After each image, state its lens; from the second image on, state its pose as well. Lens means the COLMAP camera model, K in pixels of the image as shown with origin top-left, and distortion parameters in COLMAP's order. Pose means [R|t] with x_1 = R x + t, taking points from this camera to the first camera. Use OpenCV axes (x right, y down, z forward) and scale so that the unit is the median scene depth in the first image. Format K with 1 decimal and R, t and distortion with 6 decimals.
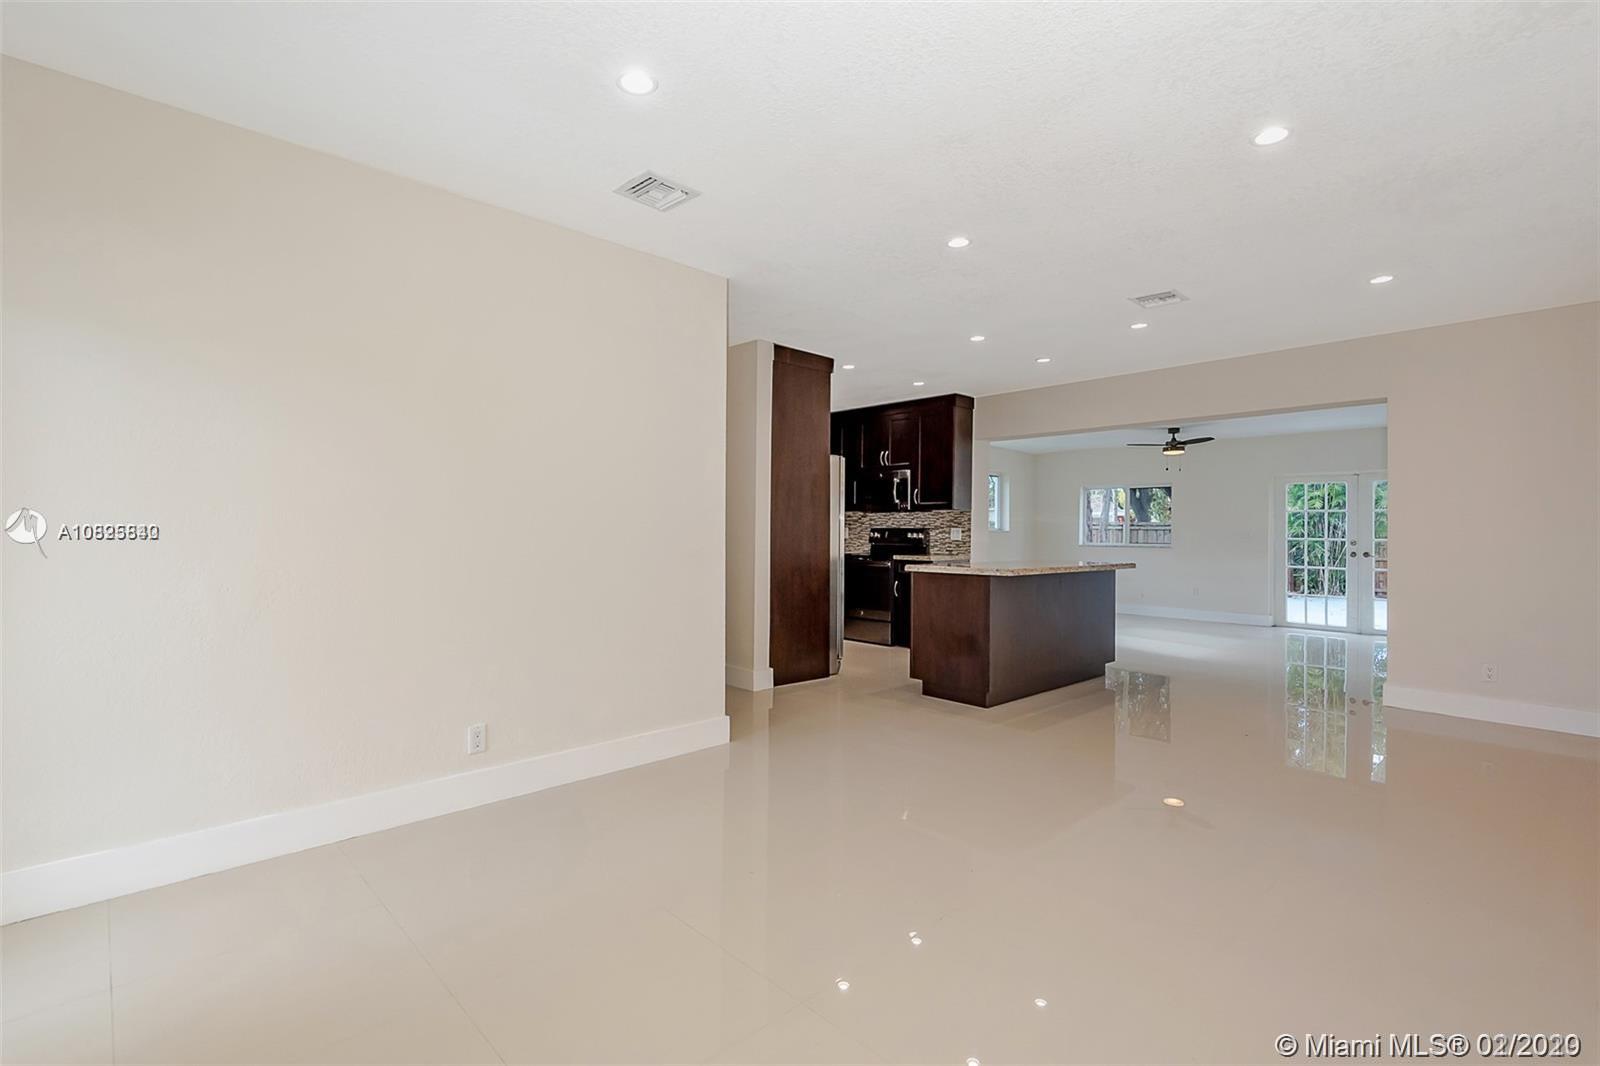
lens RADIAL K [[749.7, 0, 800.0], [0, 749.7, 533.0], [0, 0, 1]] dist [-0.000319, 0.000032]
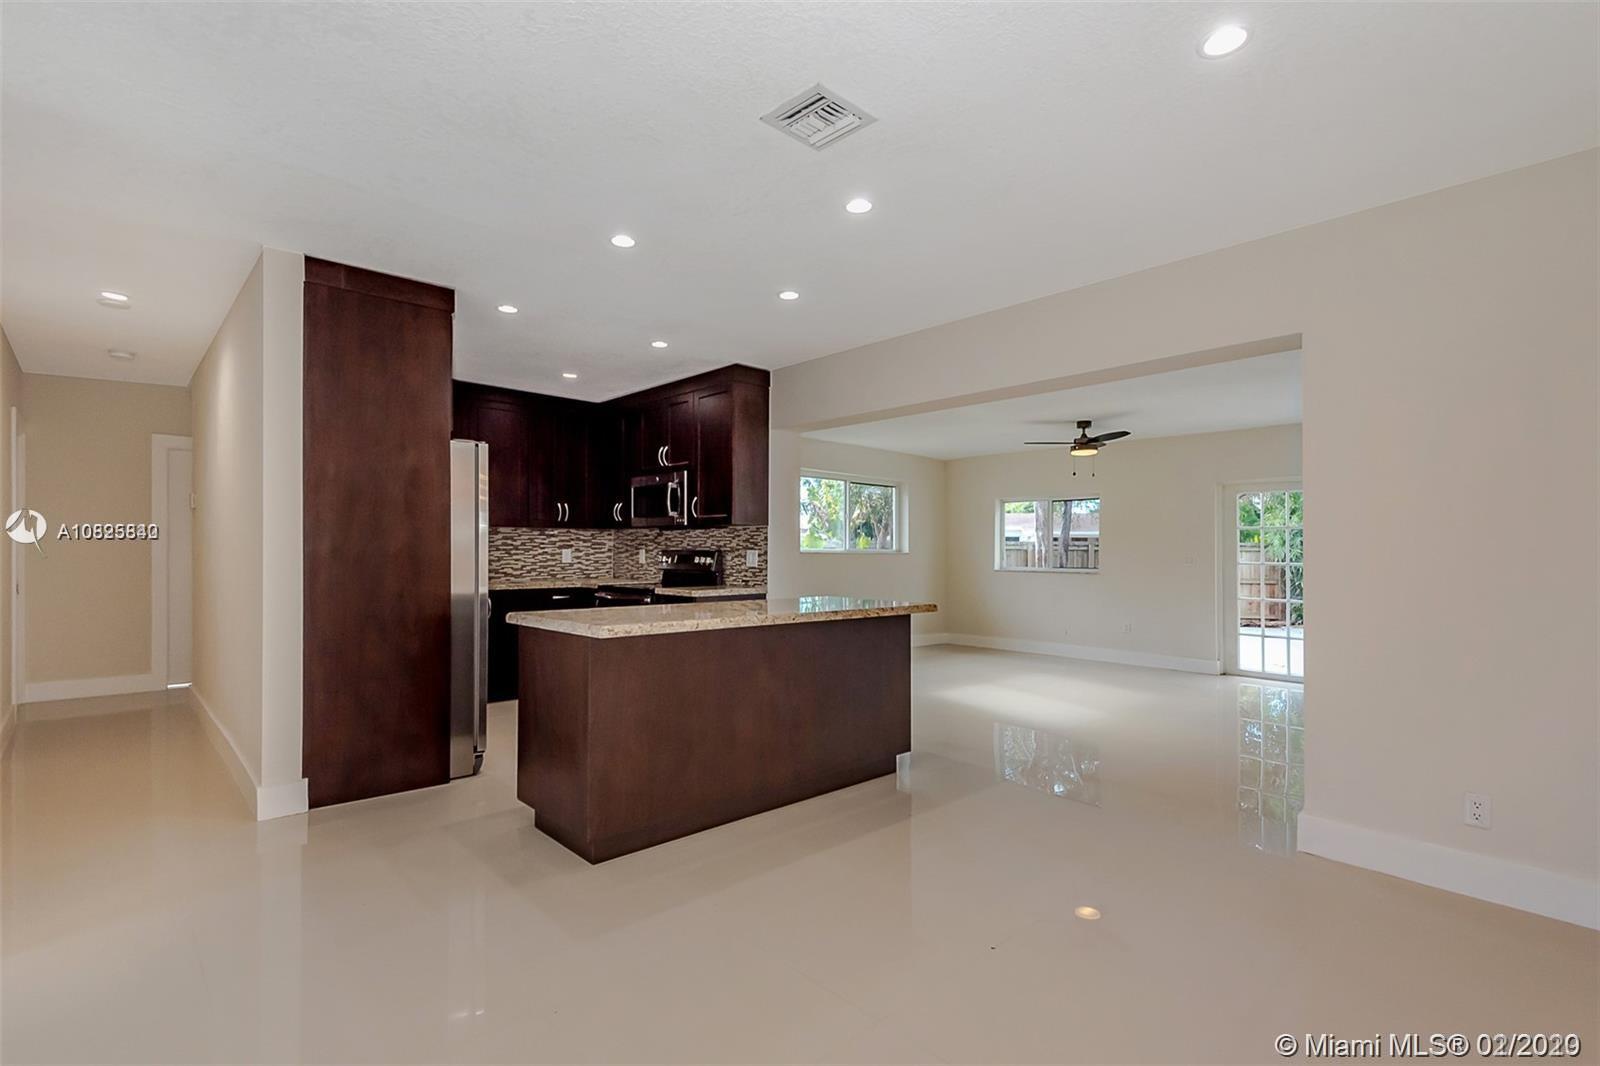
lens RADIAL K [[755.9, 0, 799.2], [0, 755.9, 539.8], [0, 0, 1]] dist [0.015798, -0.000243]
pose [[0.999939, -0.001941, -0.010892, 0.264581], [0.001739, 0.999827, -0.018535, -0.003001], [0.010926, 0.018515, 0.999769, 0.263893]]
